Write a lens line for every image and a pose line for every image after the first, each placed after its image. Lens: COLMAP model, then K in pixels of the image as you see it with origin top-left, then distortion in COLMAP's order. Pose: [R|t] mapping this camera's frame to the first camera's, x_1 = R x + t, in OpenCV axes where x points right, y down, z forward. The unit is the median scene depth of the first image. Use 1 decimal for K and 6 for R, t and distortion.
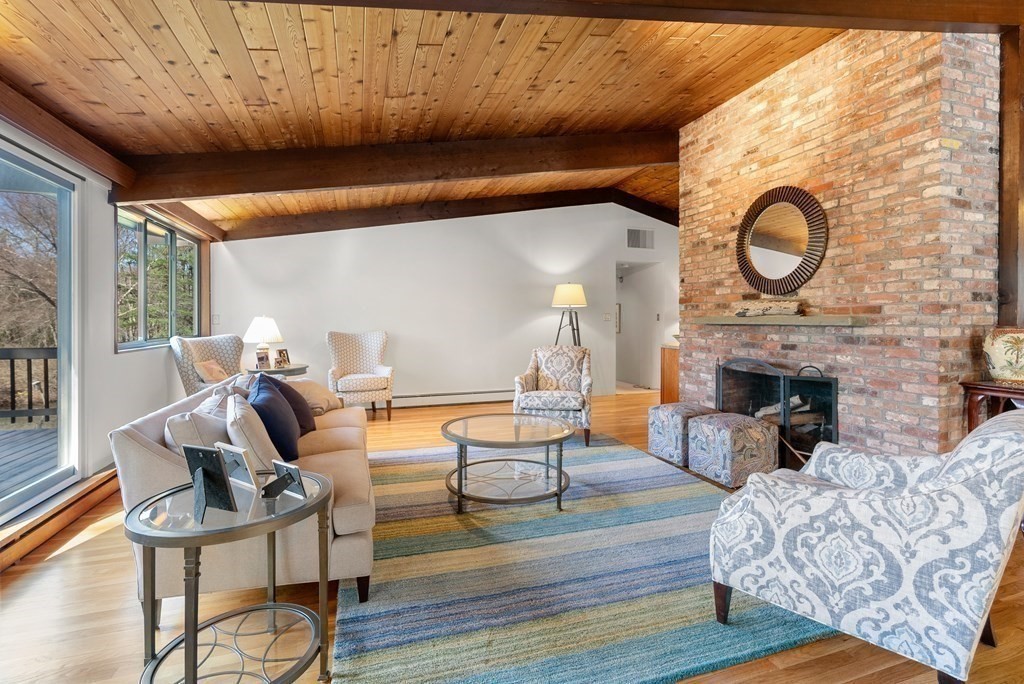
lens RADIAL K [[476.8, 0, 501.5], [0, 476.8, 317.7], [0, 0, 1]] dist [-0.003745, 0.000216]
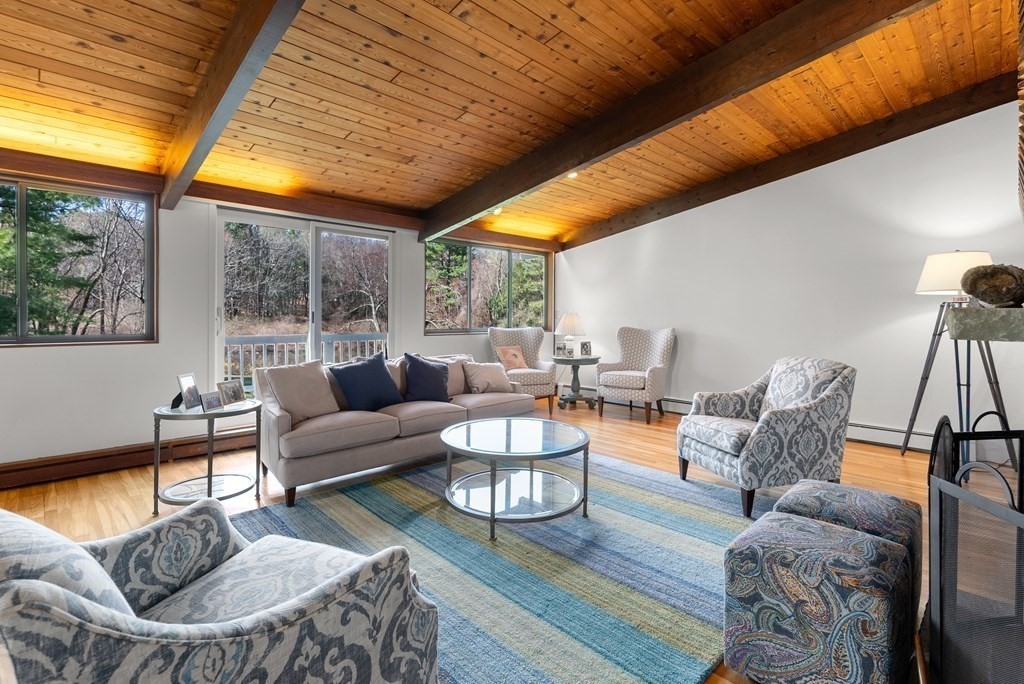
lens RADIAL K [[476.8, 0, 515.4], [0, 476.8, 318.7], [0, 0, 1]] dist [-0.003745, 0.000216]
pose [[0.452069, 0.011704, -0.891906, 0.464542], [-0.001037, 0.999920, 0.012596, -0.001228], [0.891982, -0.004769, 0.452045, 0.337482]]
